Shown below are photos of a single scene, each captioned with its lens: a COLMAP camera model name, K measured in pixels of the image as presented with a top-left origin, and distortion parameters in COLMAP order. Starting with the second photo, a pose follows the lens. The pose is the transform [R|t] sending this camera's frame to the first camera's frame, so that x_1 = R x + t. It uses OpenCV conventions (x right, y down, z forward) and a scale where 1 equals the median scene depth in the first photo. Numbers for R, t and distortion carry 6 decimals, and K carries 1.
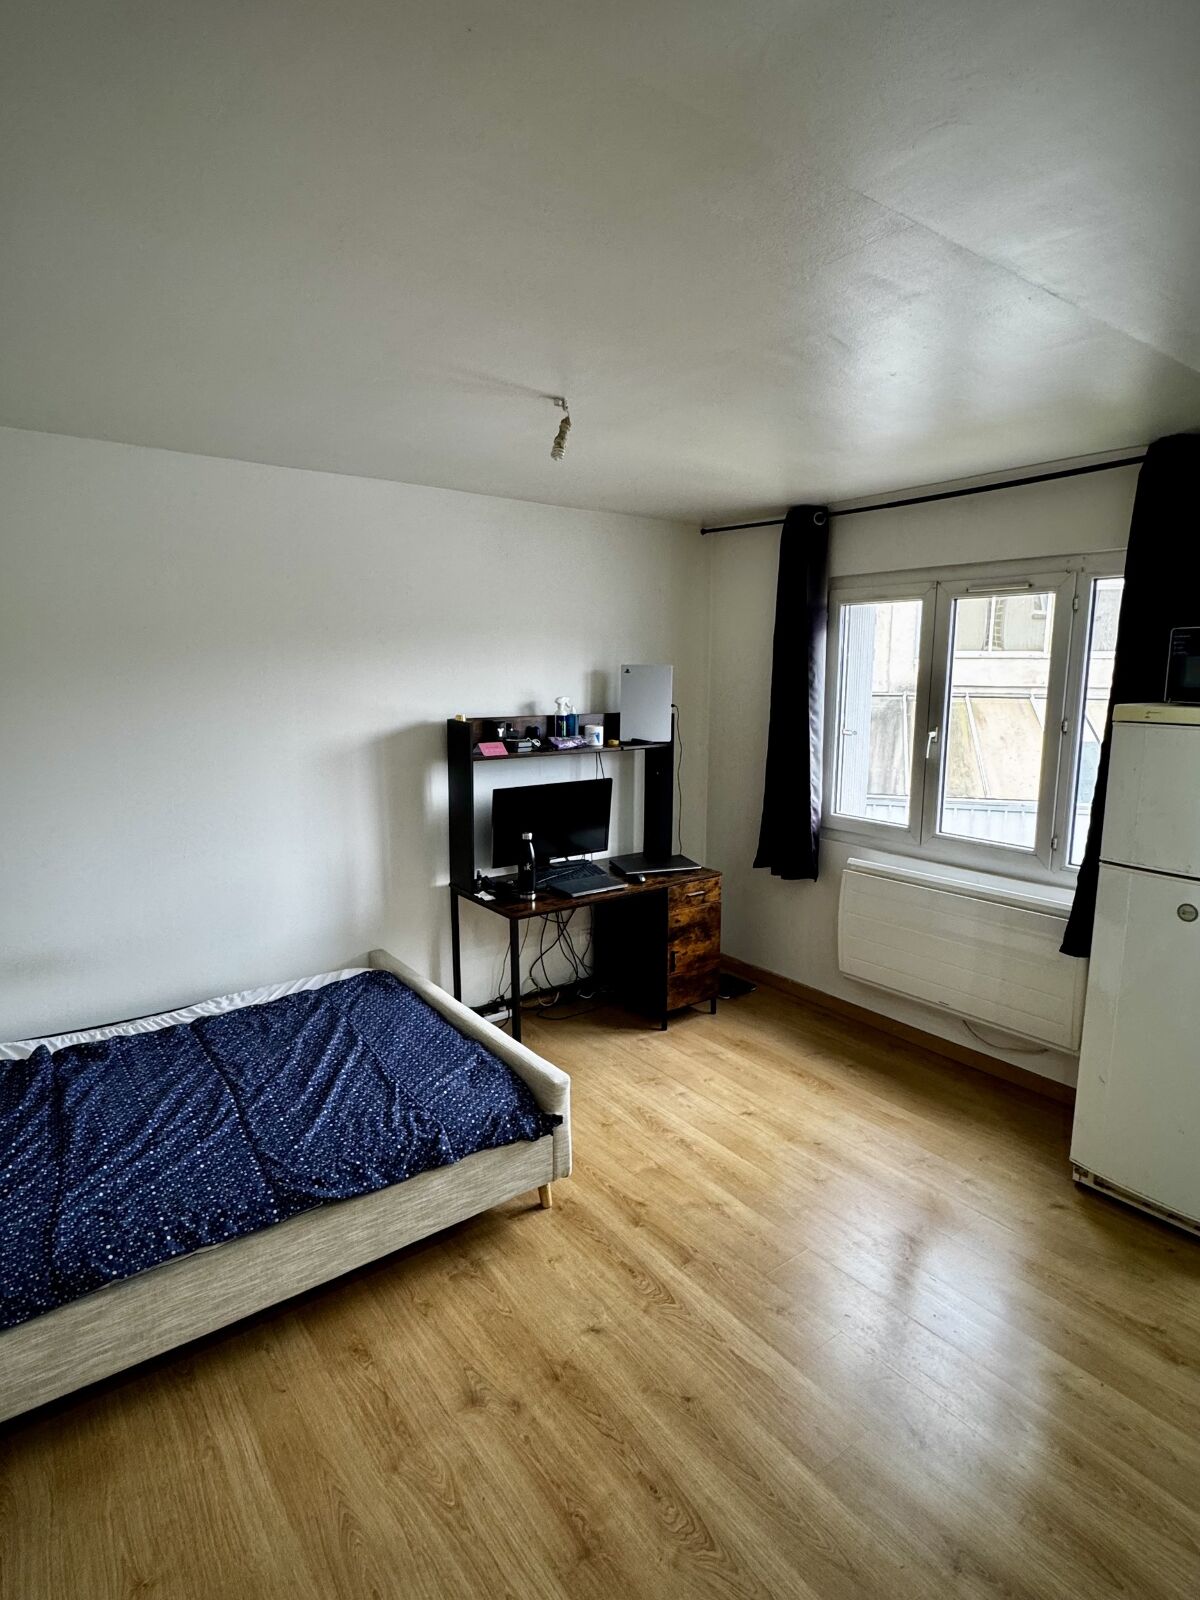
lens RADIAL K [[848.1, 0, 600.7], [0, 848.1, 801.6], [0, 0, 1]] dist [0.000319, 0.001005]
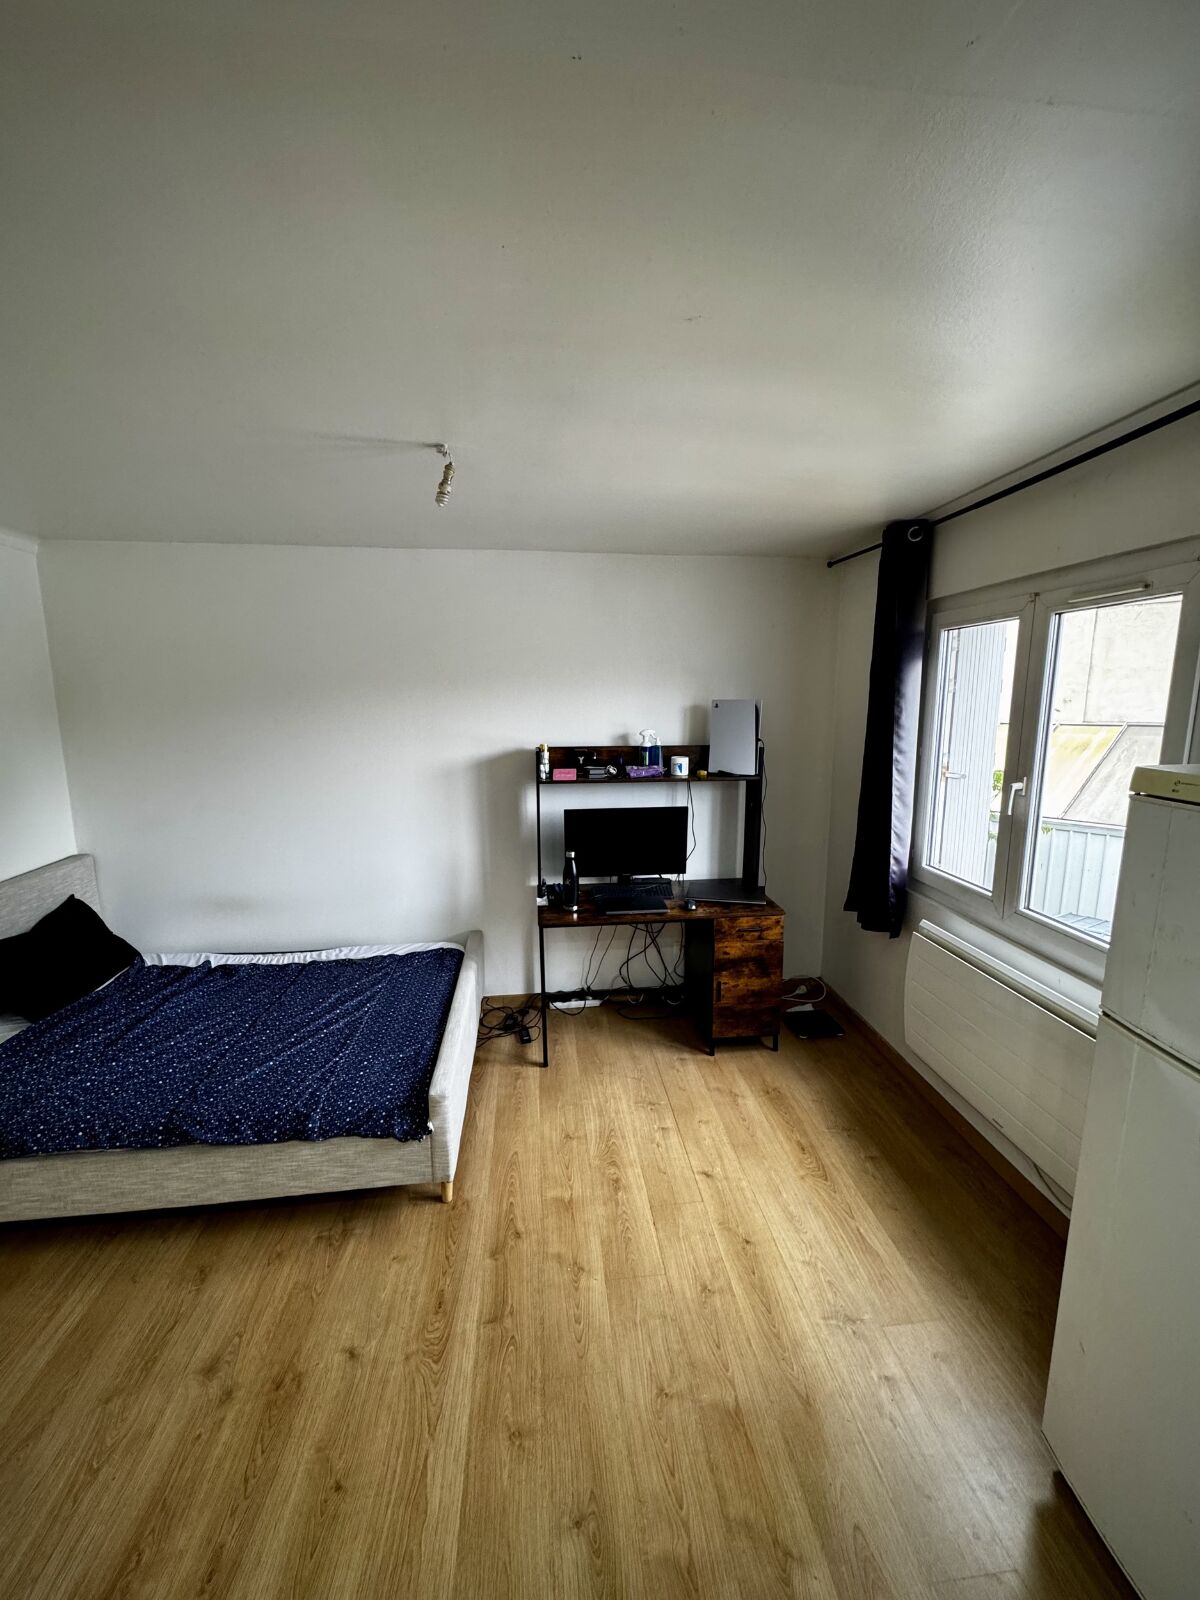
lens RADIAL K [[635.5, 0, 603.1], [0, 635.5, 801.5], [0, 0, 1]] dist [-0.001498, 0.000589]
pose [[0.861881, 0.074730, -0.501574, 0.376205], [-0.073577, 0.997044, 0.022121, -0.051850], [0.501745, 0.017839, 0.864832, 0.304018]]
